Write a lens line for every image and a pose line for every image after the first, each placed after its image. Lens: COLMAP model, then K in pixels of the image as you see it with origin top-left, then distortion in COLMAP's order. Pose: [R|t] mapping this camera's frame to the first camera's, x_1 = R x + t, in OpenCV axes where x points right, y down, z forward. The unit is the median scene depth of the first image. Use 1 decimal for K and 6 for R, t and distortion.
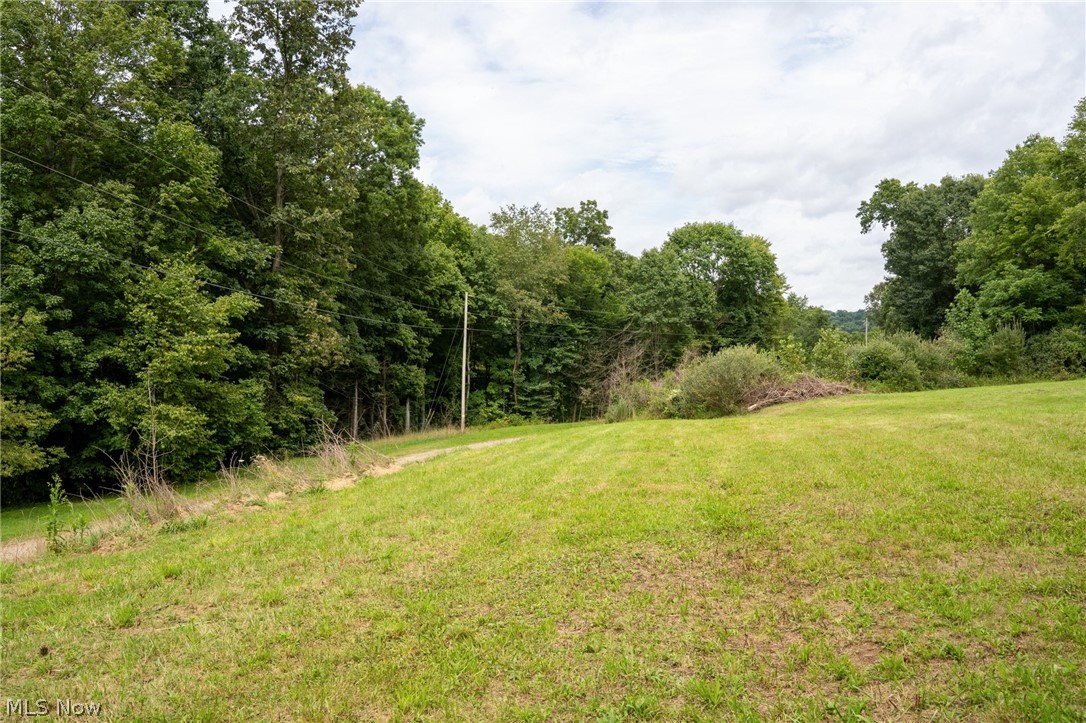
lens RADIAL K [[872.7, 0, 539.8], [0, 872.7, 374.6], [0, 0, 1]] dist [-0.105369, 0.076132]
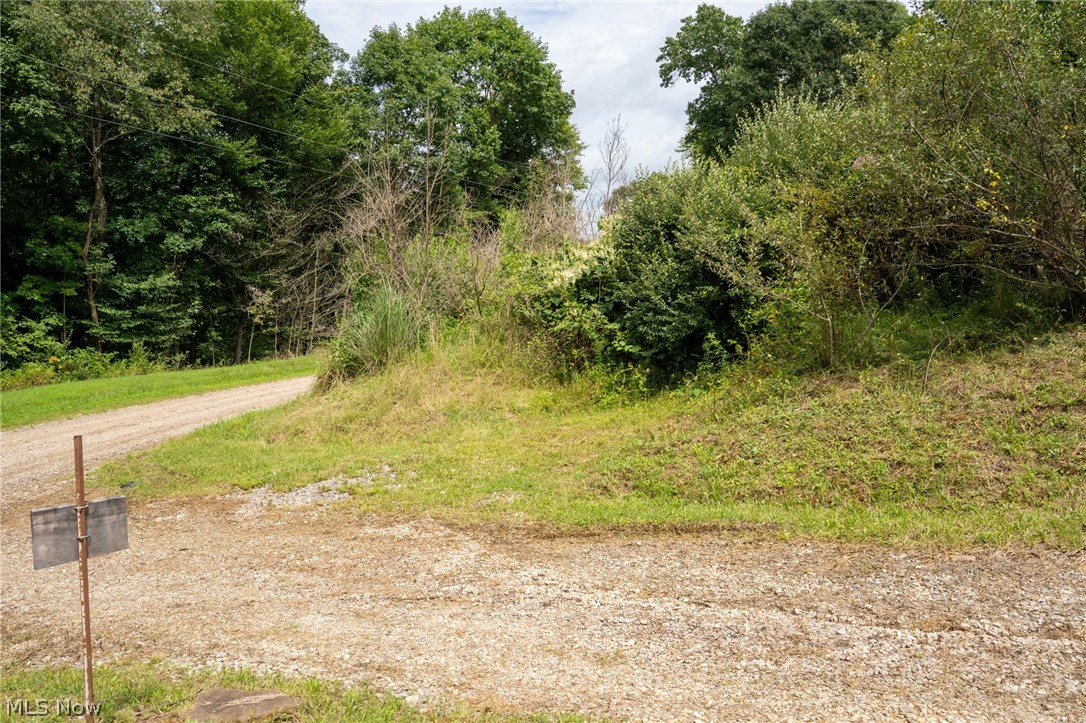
lens RADIAL K [[872.7, 0, 533.7], [0, 872.7, 365.3], [0, 0, 1]] dist [-0.105369, 0.076132]
pose [[0.938035, -0.029525, 0.345281, 0.029409], [0.005668, 0.997538, 0.069901, 0.025231], [-0.346494, -0.063612, 0.935893, 0.531606]]
